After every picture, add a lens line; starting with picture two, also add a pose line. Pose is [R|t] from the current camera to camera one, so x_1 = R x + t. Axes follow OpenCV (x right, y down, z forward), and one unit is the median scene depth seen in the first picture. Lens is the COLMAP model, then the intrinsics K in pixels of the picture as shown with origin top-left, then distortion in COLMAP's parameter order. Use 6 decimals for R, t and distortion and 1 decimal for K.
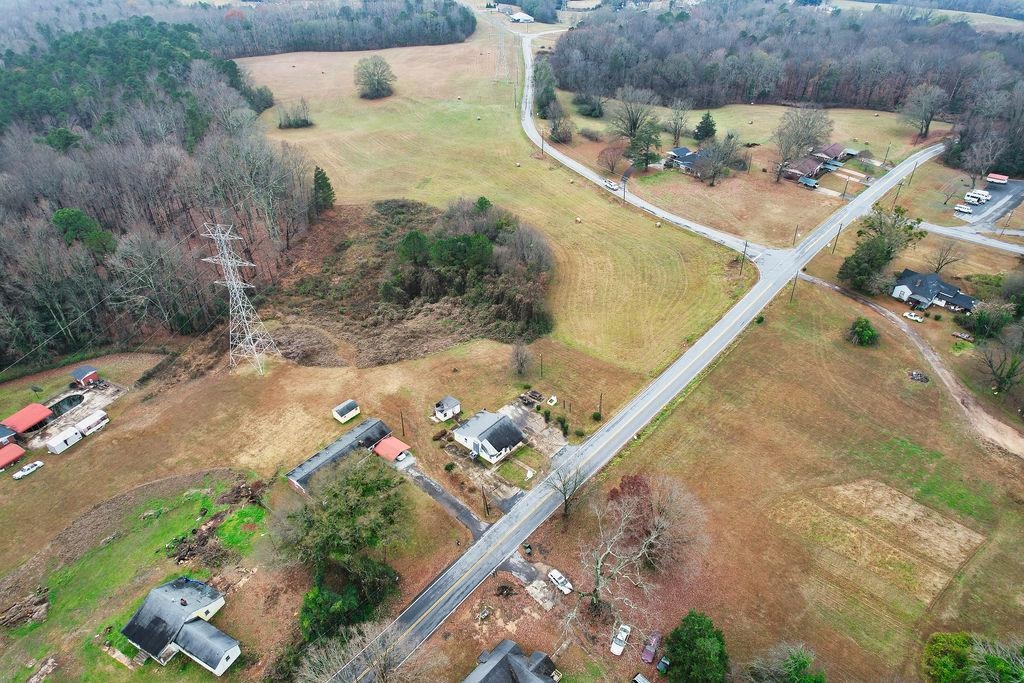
lens RADIAL K [[655.8, 0, 512.0], [0, 655.8, 341.5], [0, 0, 1]] dist [-0.056708, 0.033315]
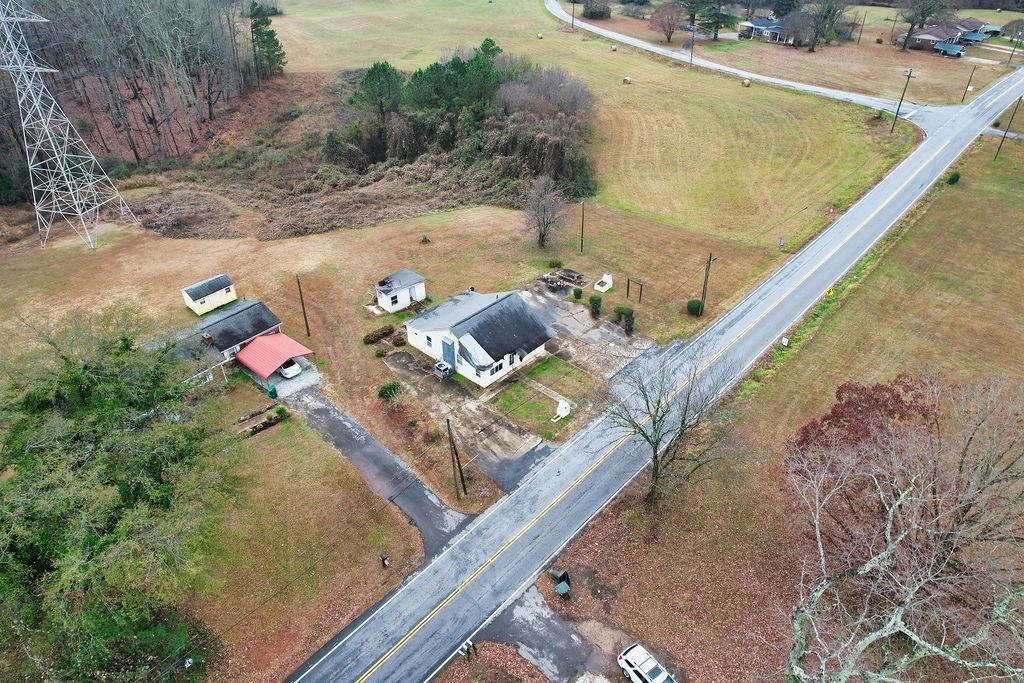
lens RADIAL K [[655.8, 0, 512.0], [0, 655.8, 341.5], [0, 0, 1]] dist [-0.056708, 0.033315]
pose [[0.999570, 0.019133, -0.022230, 0.000952], [-0.019024, 0.999806, 0.005129, 0.136868], [0.022323, -0.004704, 0.999740, 0.483923]]
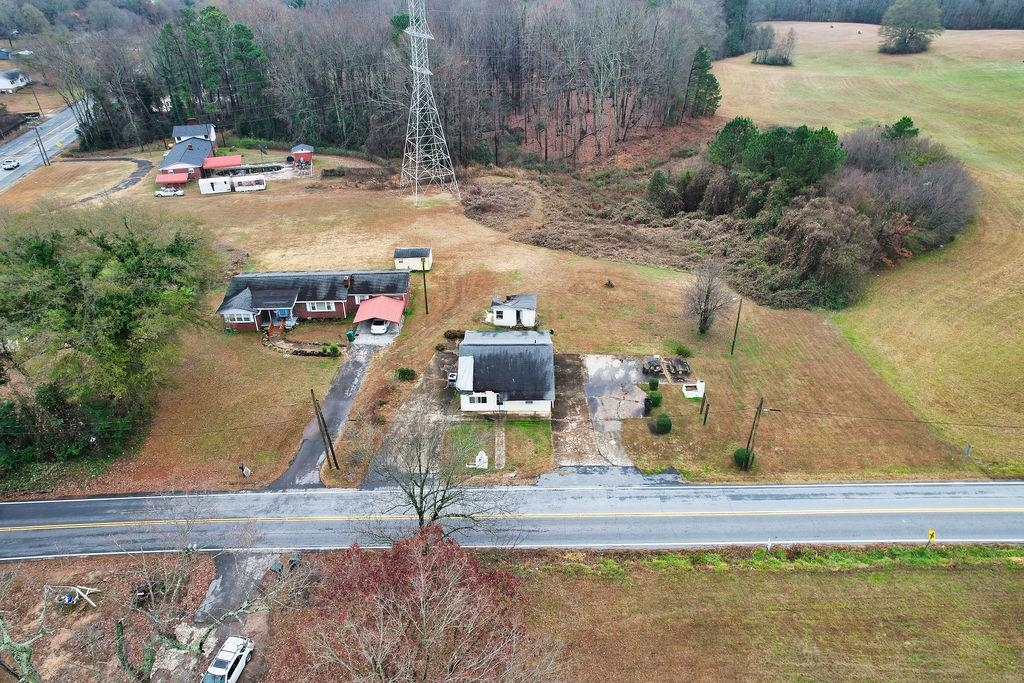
lens RADIAL K [[655.8, 0, 512.0], [0, 655.8, 341.5], [0, 0, 1]] dist [-0.056708, 0.033315]
pose [[0.655489, 0.395049, -0.643638, 0.255952], [-0.429279, 0.896098, 0.112820, 0.065229], [0.621332, 0.202349, 0.756969, 0.586920]]
